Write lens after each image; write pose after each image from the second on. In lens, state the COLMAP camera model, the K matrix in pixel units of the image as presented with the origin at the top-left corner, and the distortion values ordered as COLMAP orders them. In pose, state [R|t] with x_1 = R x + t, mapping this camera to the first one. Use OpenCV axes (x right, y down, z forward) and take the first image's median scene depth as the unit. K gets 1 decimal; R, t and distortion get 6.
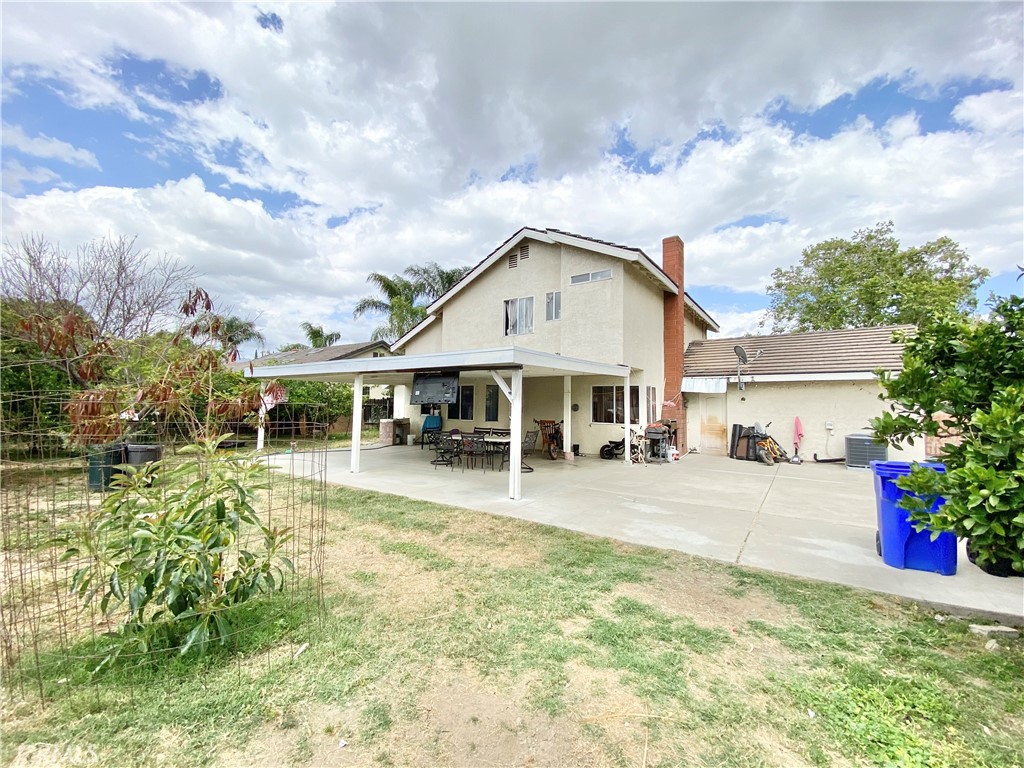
lens RADIAL K [[415.4, 0, 512.0], [0, 415.4, 384.0], [0, 0, 1]] dist [0.043247, -0.031310]
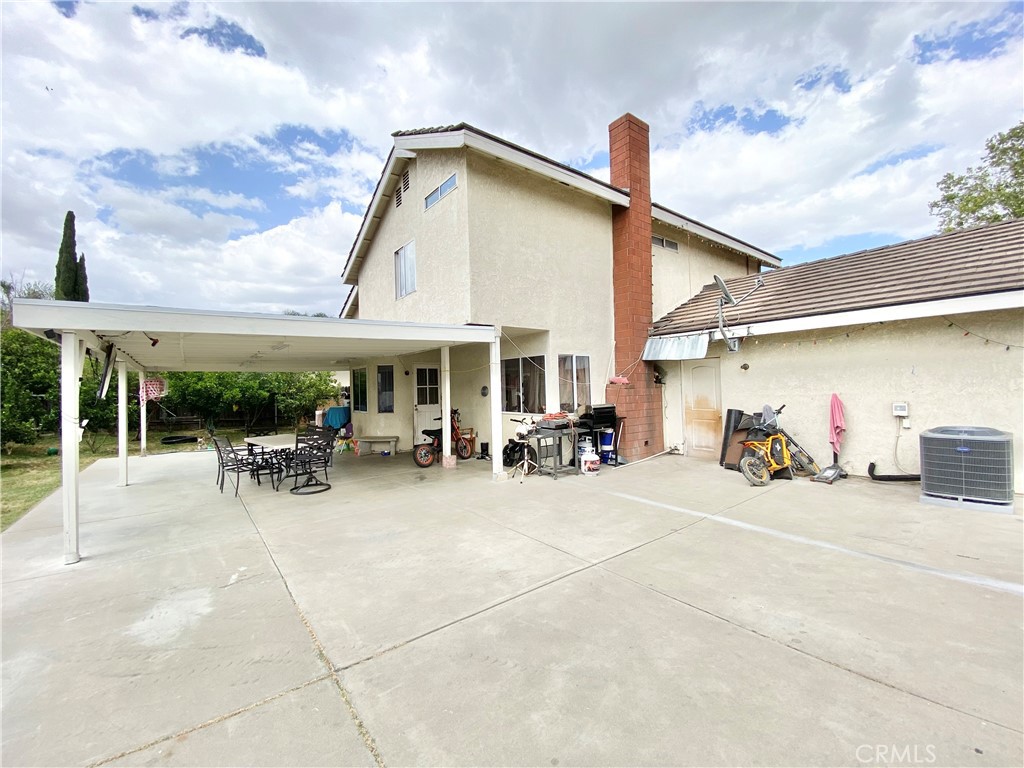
lens RADIAL K [[406.1, 0, 512.0], [0, 406.1, 384.0], [0, 0, 1]] dist [-0.012609, -0.000053]
pose [[0.946132, -0.042385, -0.320996, 0.416742], [0.057532, 0.997626, 0.037844, 0.019884], [0.318630, -0.054273, 0.946324, 0.351769]]
